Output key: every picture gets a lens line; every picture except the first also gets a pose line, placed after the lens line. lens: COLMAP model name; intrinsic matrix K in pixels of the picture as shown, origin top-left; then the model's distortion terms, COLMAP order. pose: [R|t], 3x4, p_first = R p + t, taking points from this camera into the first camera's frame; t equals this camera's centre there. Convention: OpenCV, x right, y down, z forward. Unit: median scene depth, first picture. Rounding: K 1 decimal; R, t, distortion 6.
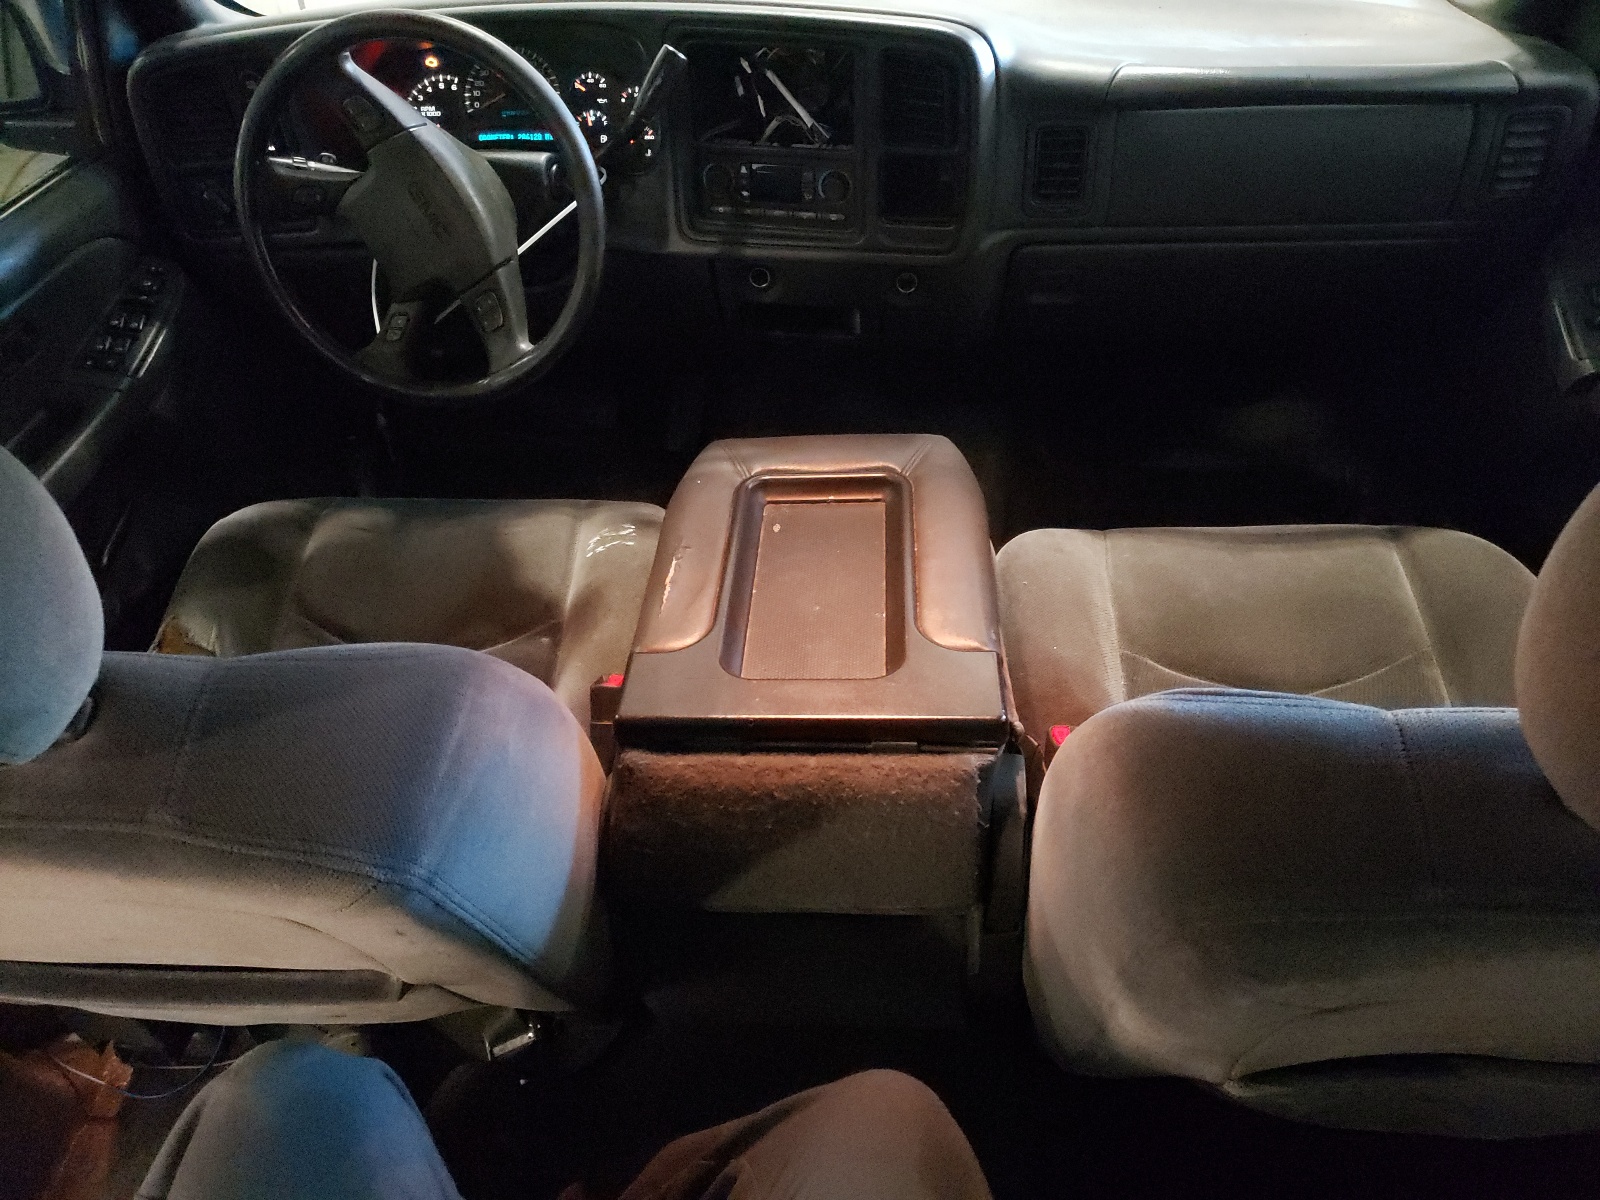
lens RADIAL K [[1205.9, 0, 800.6], [0, 1205.9, 601.0], [0, 0, 1]] dist [-0.005816, -0.001409]
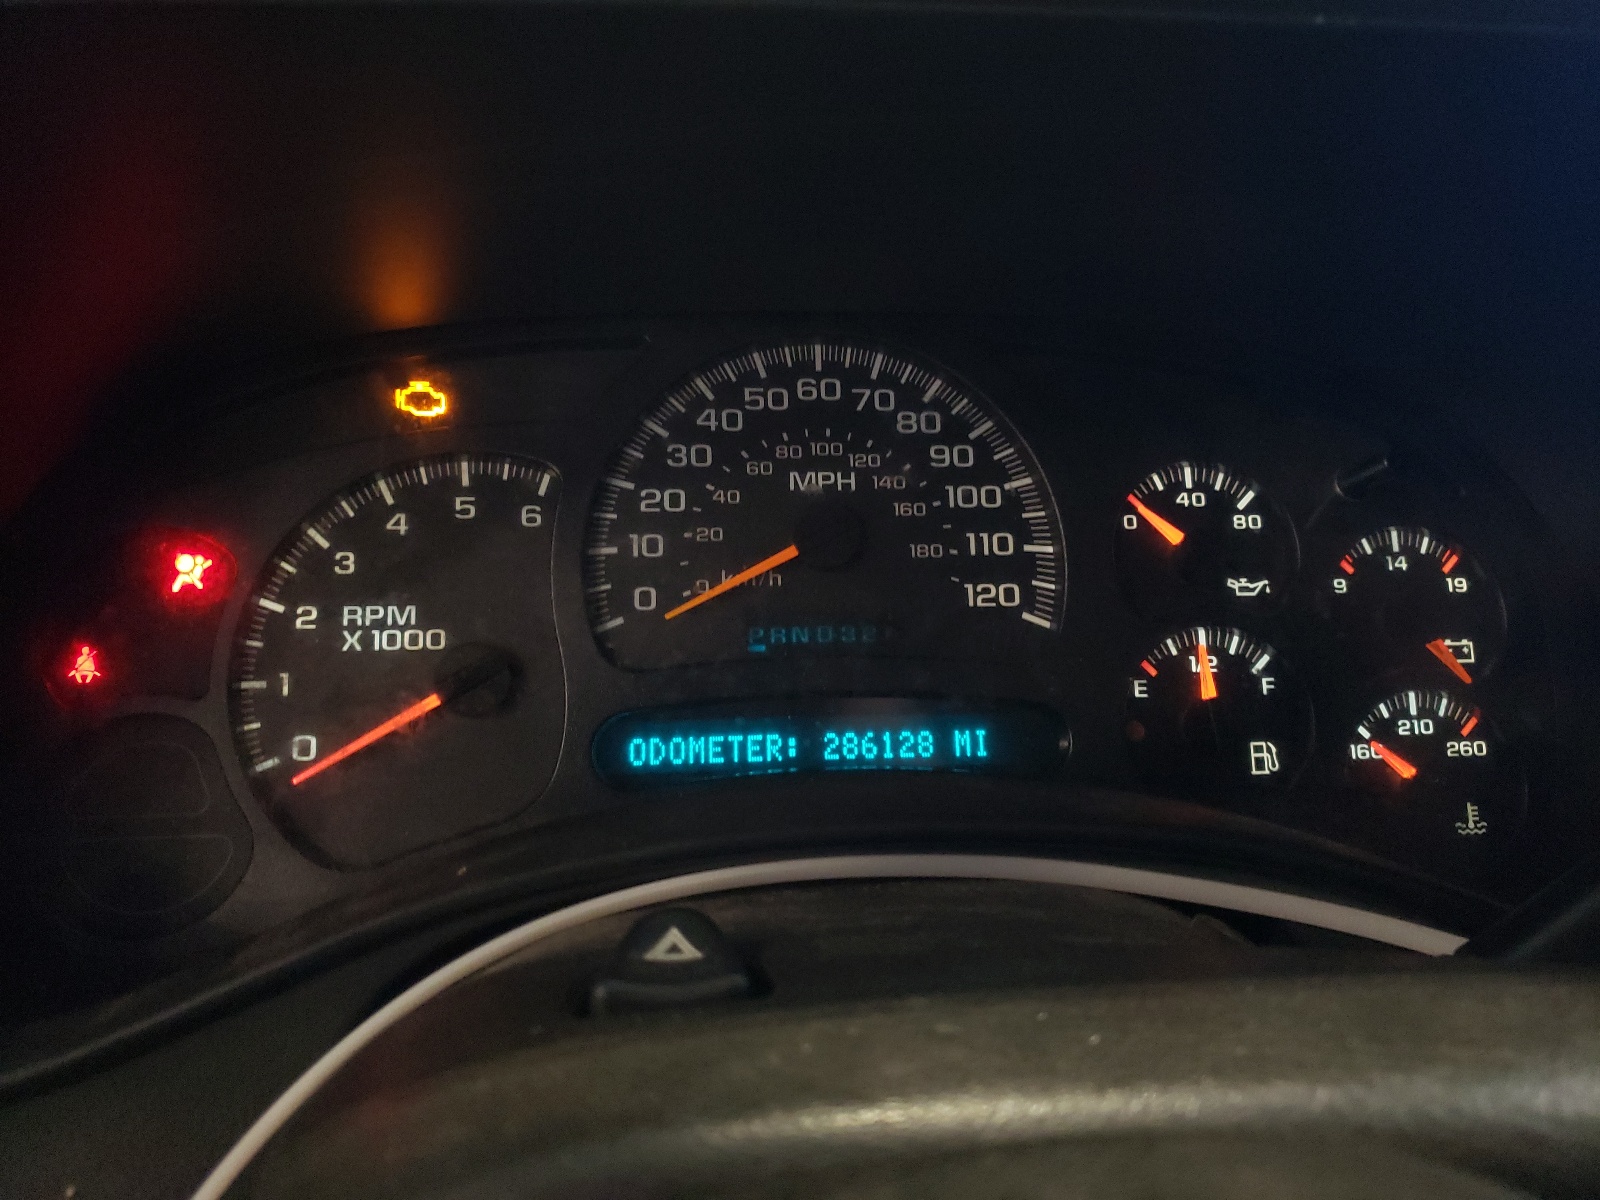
lens RADIAL K [[1205.9, 0, 800.6], [0, 1205.9, 600.5], [0, 0, 1]] dist [-0.005816, -0.001409]
pose [[0.987855, 0.008614, 0.155142, -0.274622], [0.053951, 0.917325, -0.394466, -0.333475], [-0.145713, 0.398045, 0.905719, 0.819714]]
